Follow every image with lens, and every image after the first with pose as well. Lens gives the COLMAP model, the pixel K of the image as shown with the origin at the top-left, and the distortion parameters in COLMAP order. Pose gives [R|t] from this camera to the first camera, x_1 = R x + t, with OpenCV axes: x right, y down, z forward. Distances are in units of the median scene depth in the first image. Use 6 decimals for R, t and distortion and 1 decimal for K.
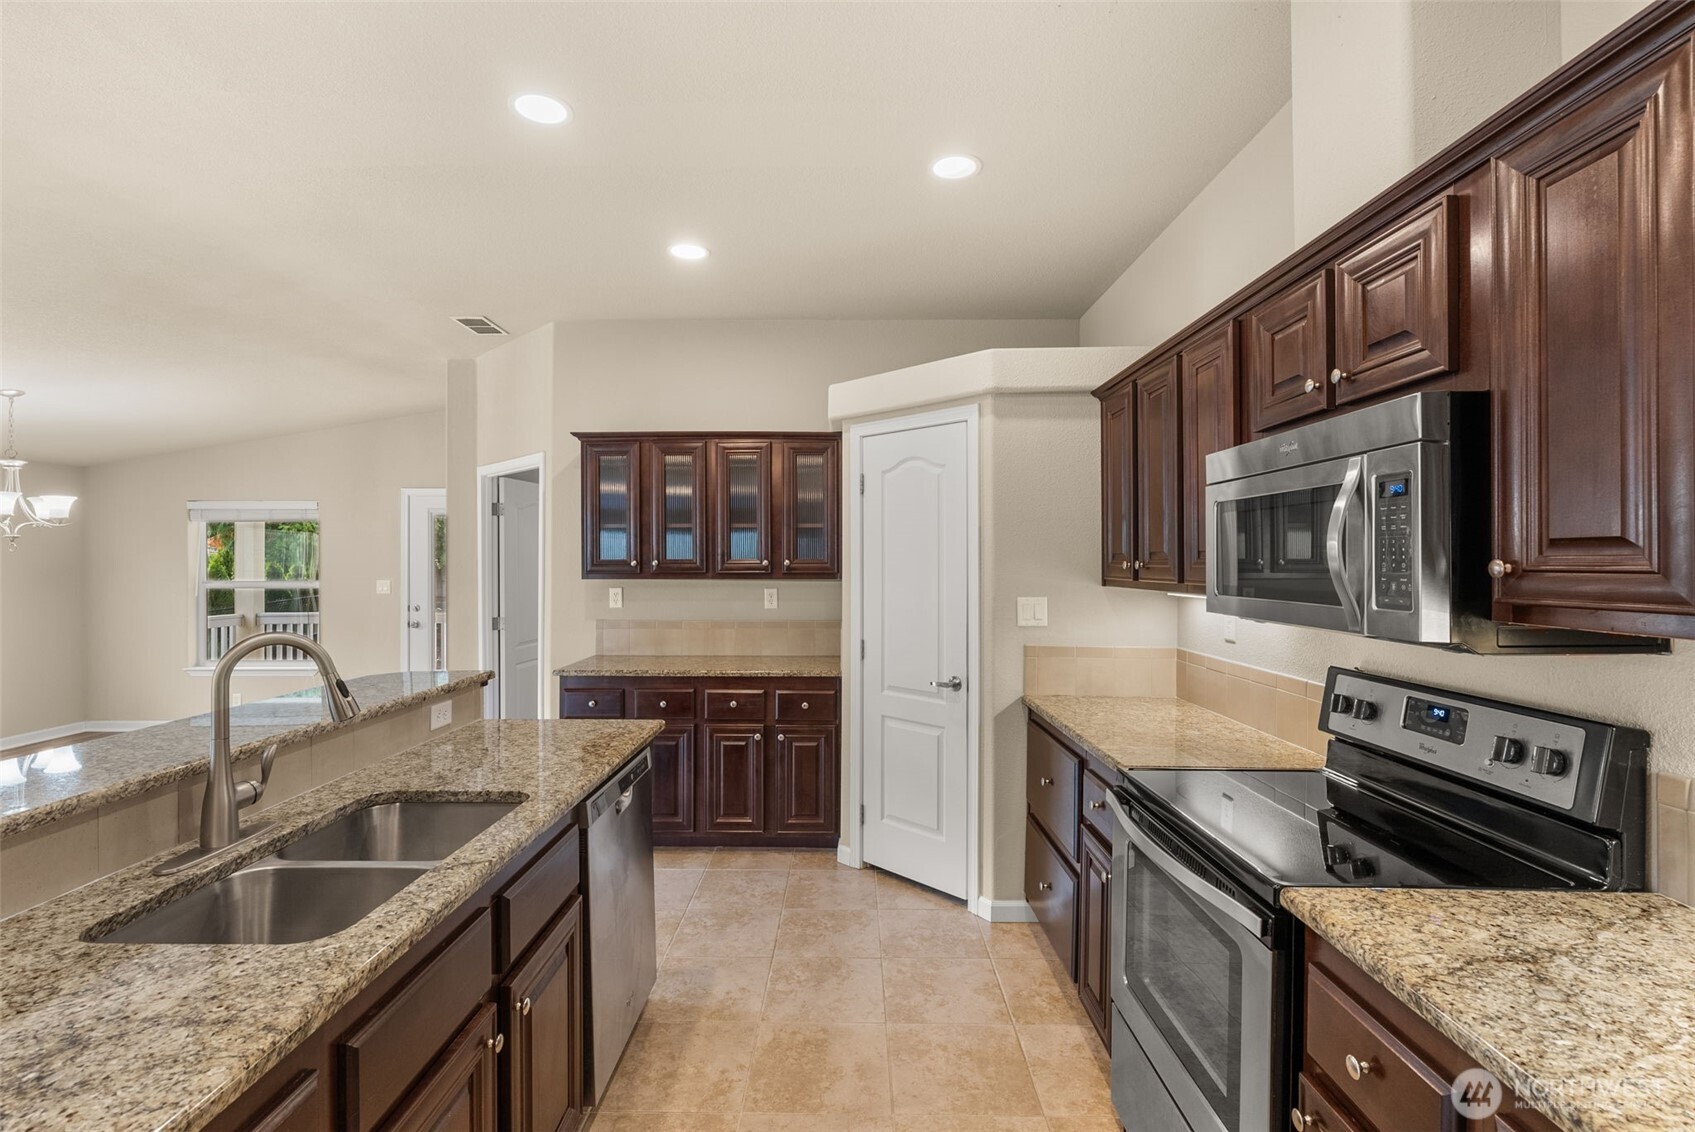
lens RADIAL K [[774.3, 0, 848.7], [0, 774.3, 557.7], [0, 0, 1]] dist [-0.006047, 0.002197]
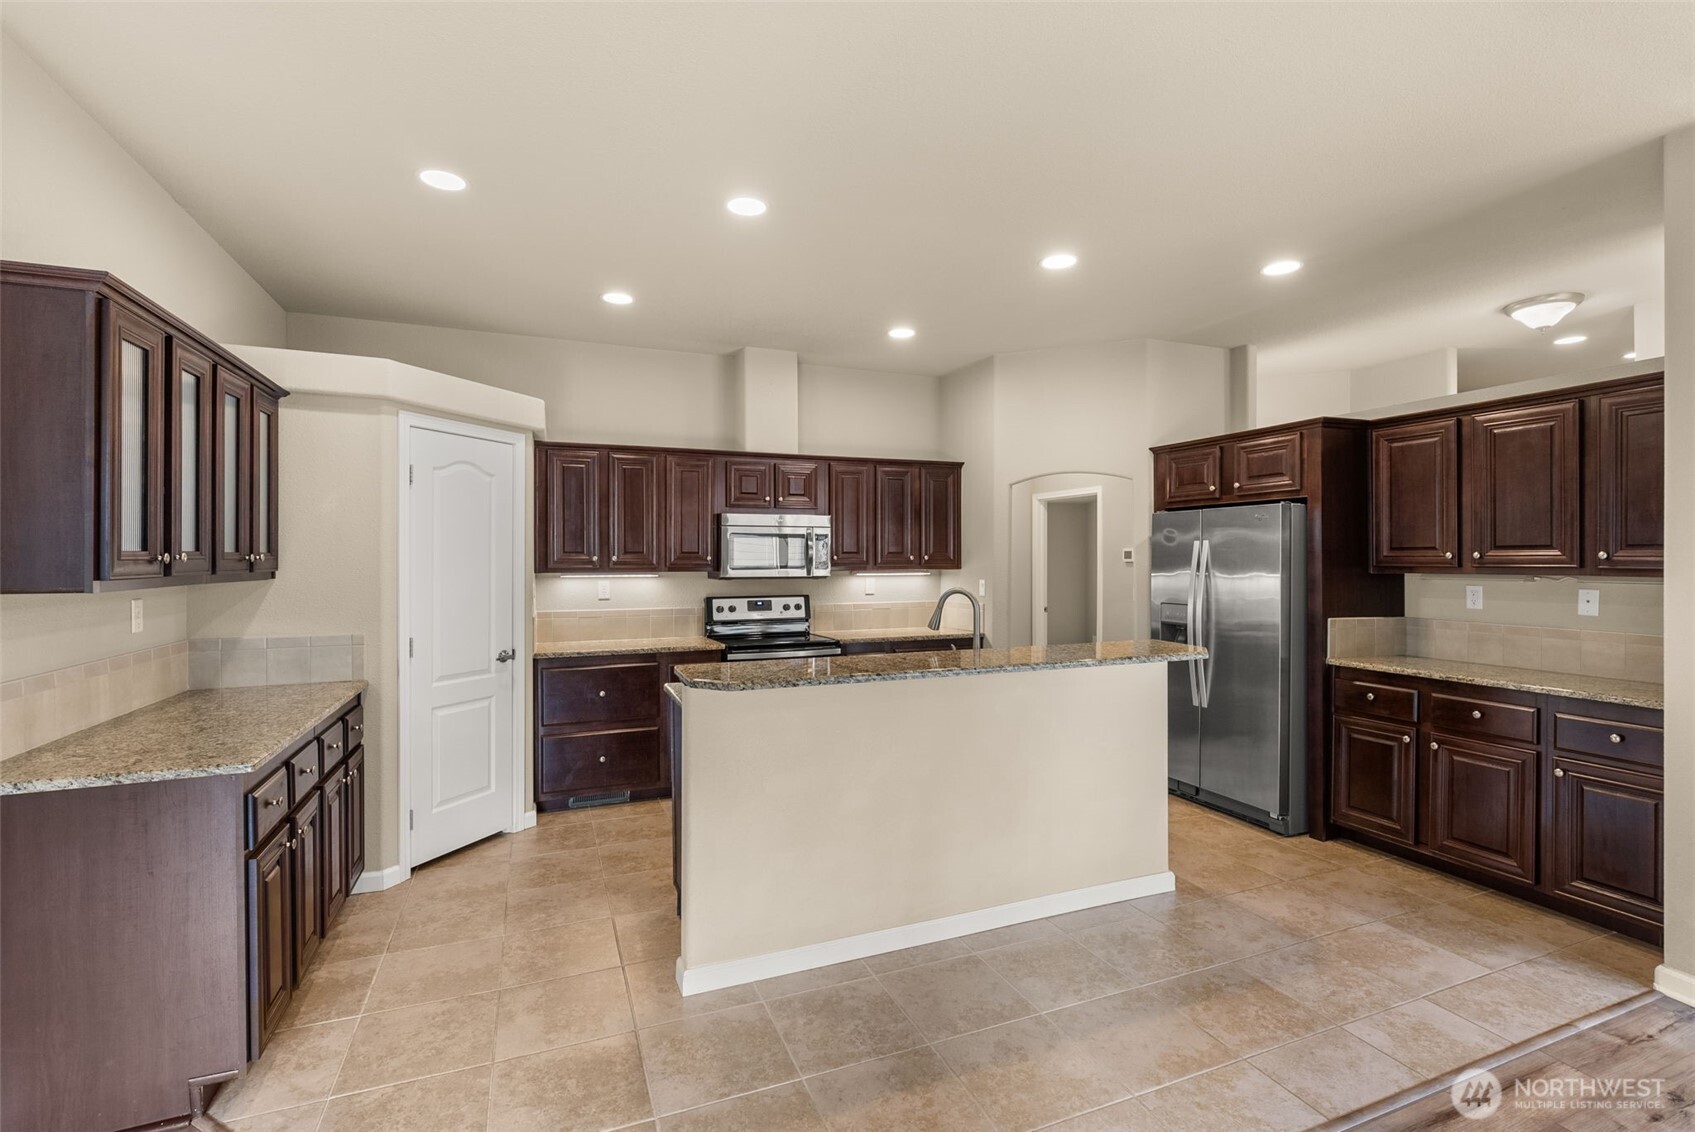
lens RADIAL K [[774.3, 0, 846.1], [0, 774.3, 560.1], [0, 0, 1]] dist [-0.006047, 0.002197]
pose [[-0.393095, -0.007597, 0.919466, -1.402677], [-0.007072, 0.999961, 0.005239, -0.000135], [-0.919471, -0.004443, -0.393134, 1.153162]]
